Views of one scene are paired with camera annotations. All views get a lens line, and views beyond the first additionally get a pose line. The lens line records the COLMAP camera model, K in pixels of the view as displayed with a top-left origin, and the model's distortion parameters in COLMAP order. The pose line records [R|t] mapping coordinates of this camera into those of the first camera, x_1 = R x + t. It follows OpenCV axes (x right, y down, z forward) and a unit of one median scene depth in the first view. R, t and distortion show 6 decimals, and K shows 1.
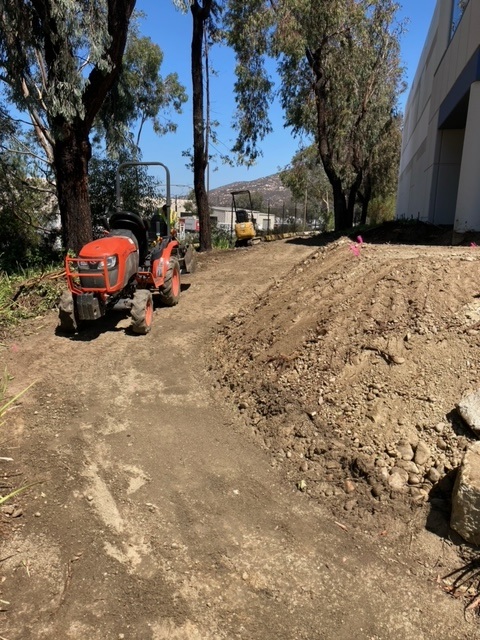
lens RADIAL K [[522.4, 0, 240.0], [0, 522.4, 320.0], [0, 0, 1]] dist [0.053327, -0.003815]
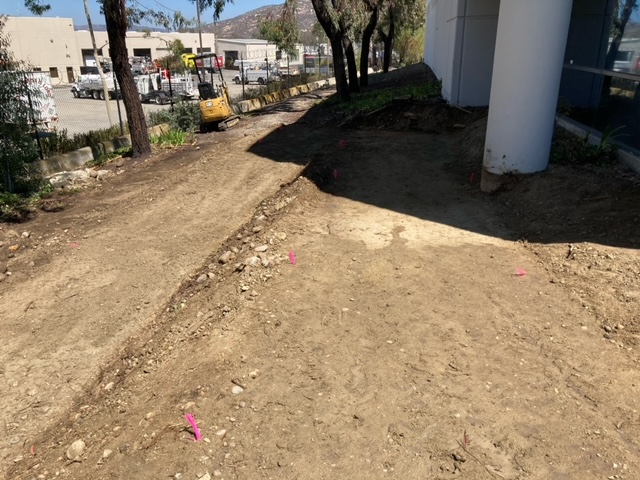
lens RADIAL K [[522.4, 0, 320.0], [0, 522.4, 240.0], [0, 0, 1]] dist [0.053327, -0.003815]
pose [[0.995388, -0.063517, 0.071885, 0.094821], [0.051150, 0.985397, 0.162406, -0.103048], [-0.081151, -0.157980, 0.984102, 0.228612]]
